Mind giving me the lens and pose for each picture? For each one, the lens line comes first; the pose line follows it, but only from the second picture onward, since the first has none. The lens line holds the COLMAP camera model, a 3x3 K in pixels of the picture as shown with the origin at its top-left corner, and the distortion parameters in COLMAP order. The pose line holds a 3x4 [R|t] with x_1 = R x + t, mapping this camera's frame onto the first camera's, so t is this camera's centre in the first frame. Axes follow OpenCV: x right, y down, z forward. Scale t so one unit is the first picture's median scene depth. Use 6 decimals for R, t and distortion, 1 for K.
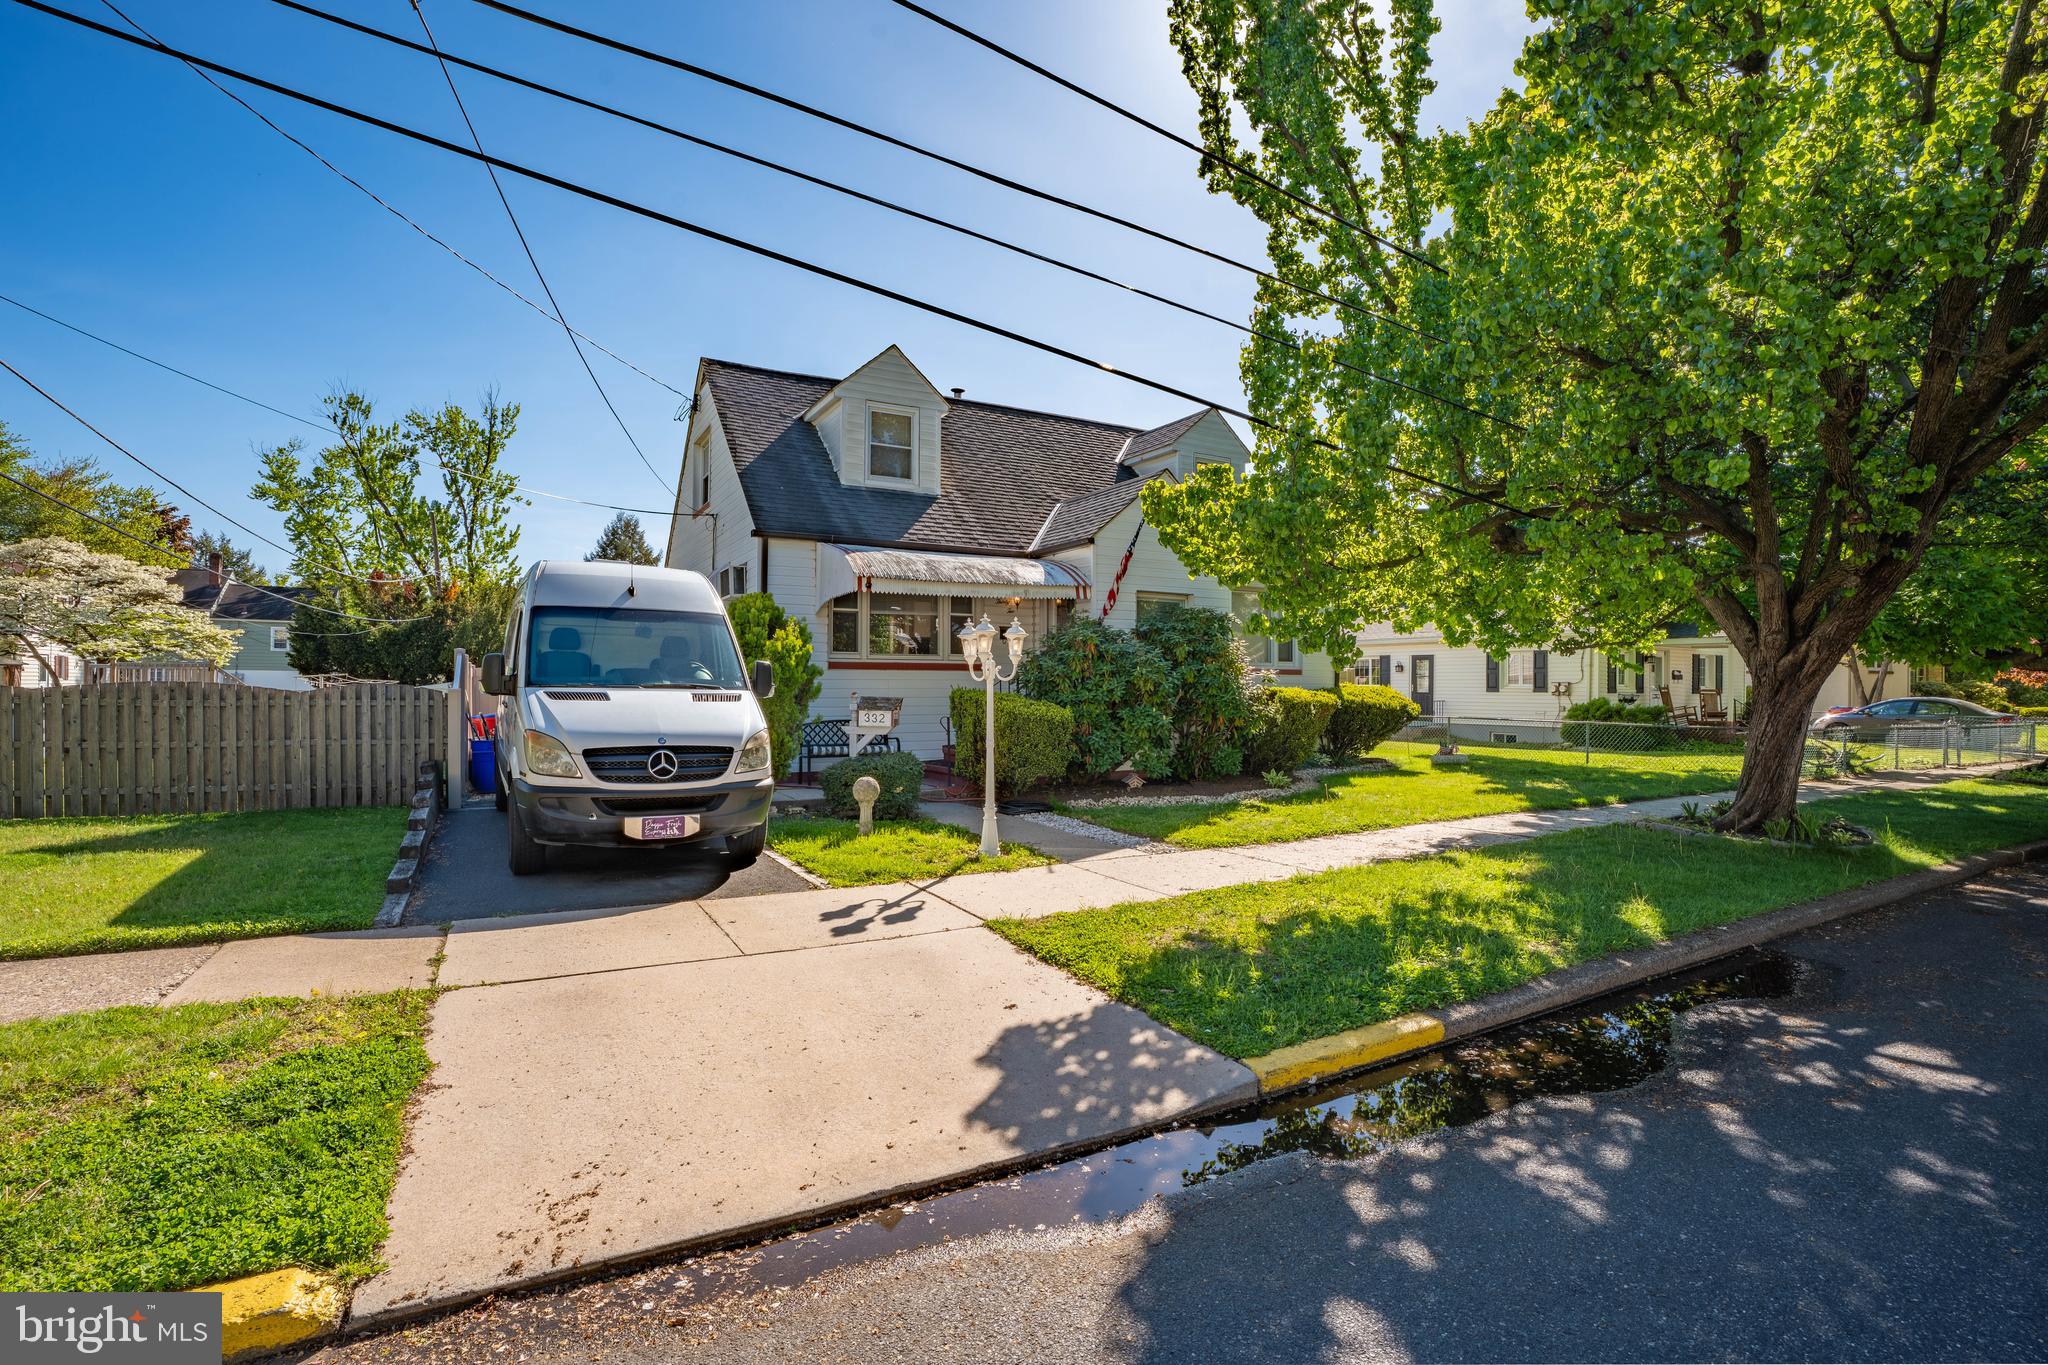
lens RADIAL K [[938.7, 0, 1042.1], [0, 938.7, 692.1], [0, 0, 1]] dist [-0.045343, 0.005032]
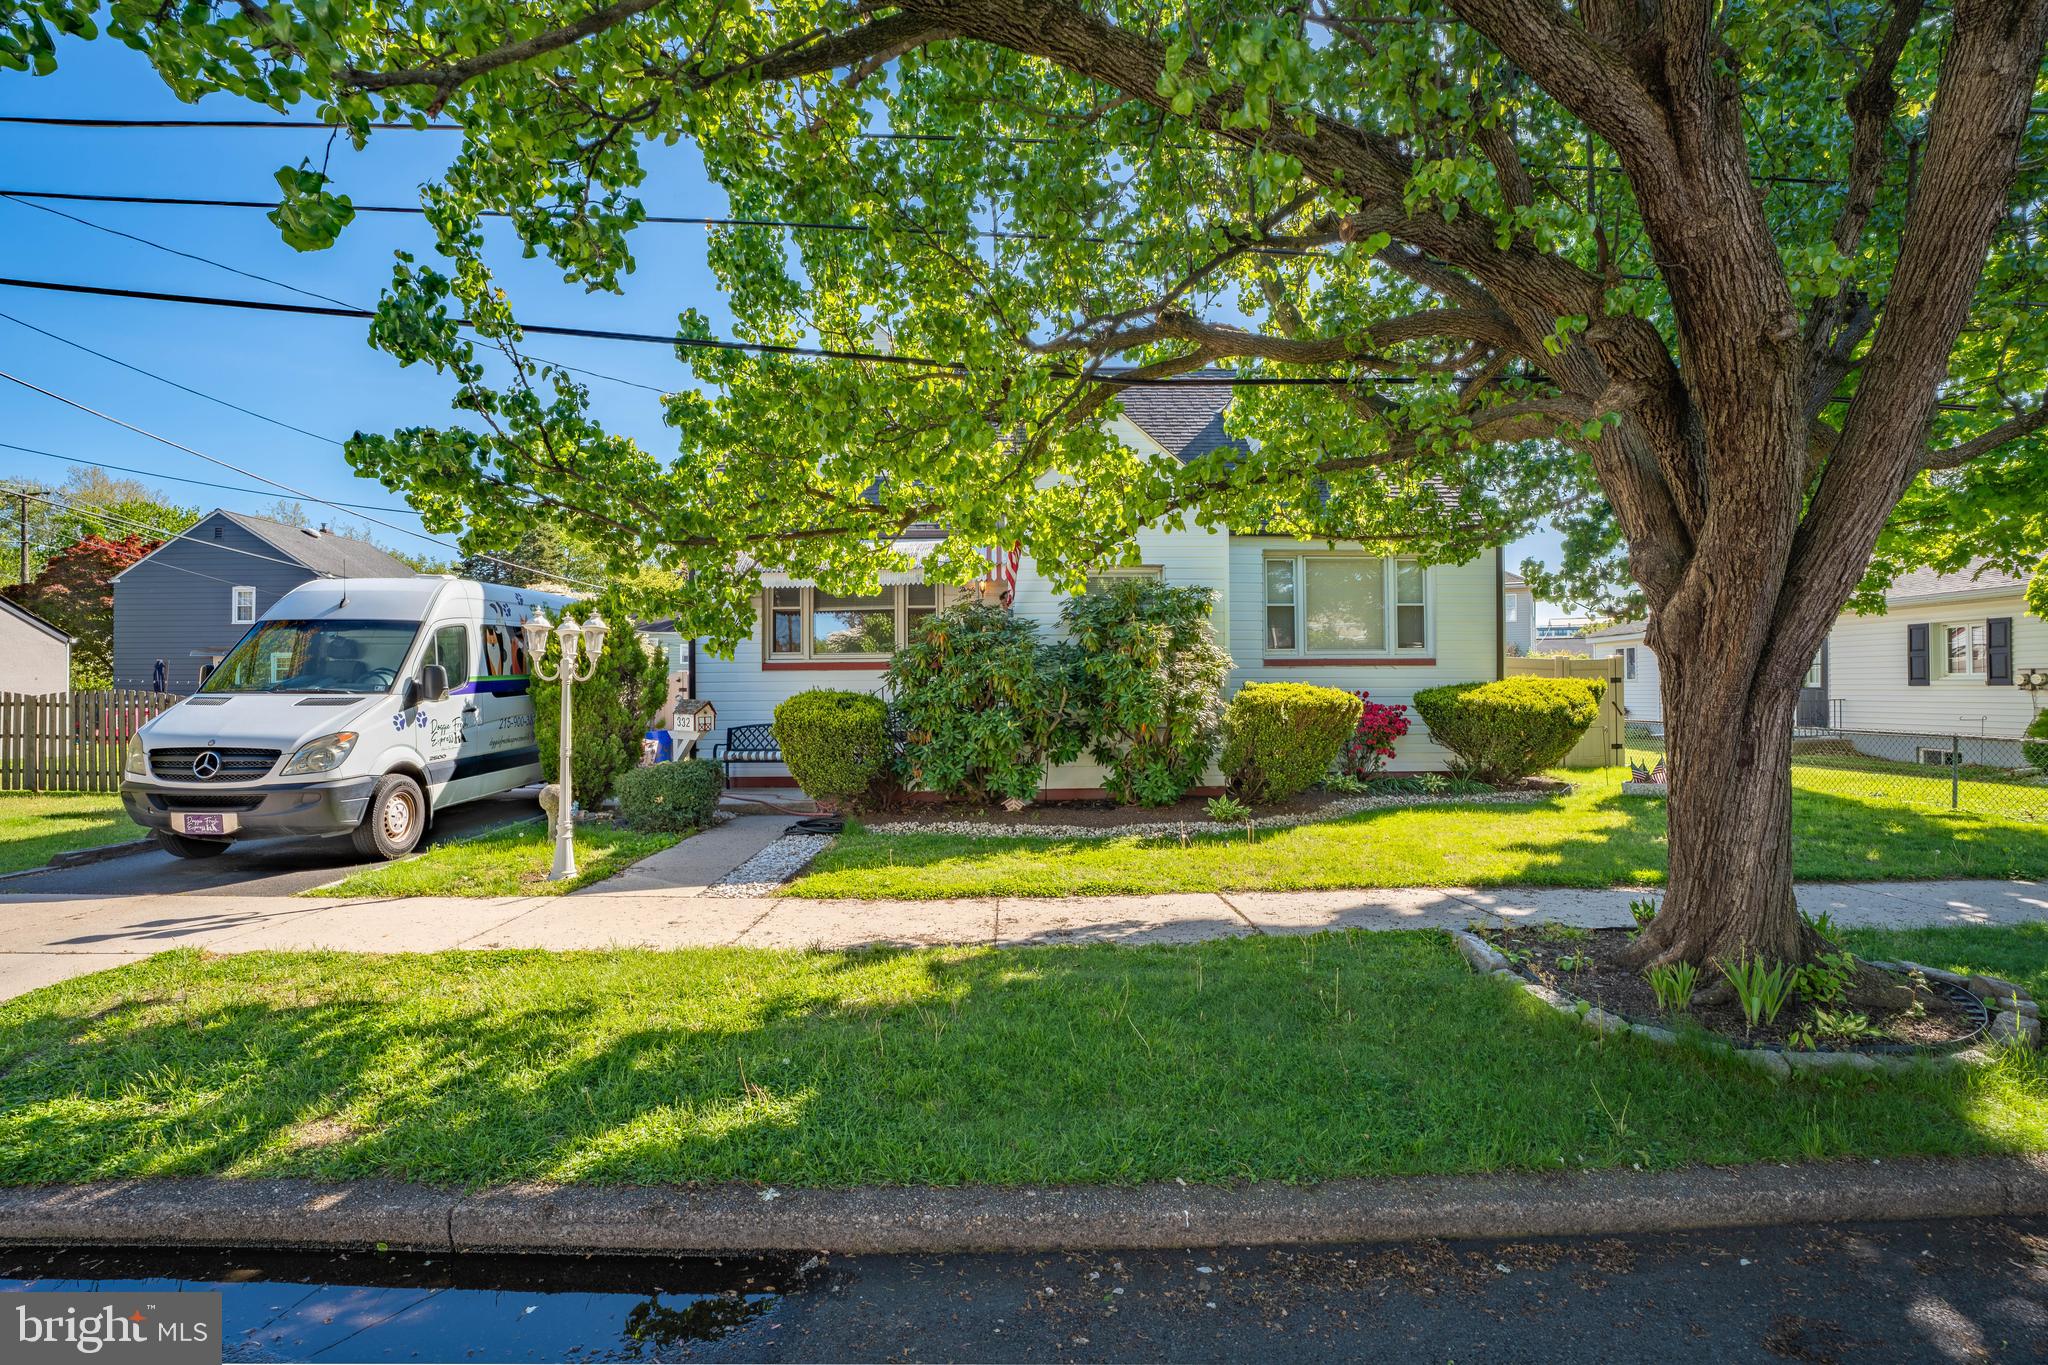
lens RADIAL K [[938.7, 0, 1023.4], [0, 938.7, 688.2], [0, 0, 1]] dist [-0.045343, 0.005032]
pose [[0.873647, -0.010095, -0.486455, 0.879144], [0.007729, 0.999947, -0.006869, 0.003950], [0.486498, 0.002241, 0.873679, 0.523678]]
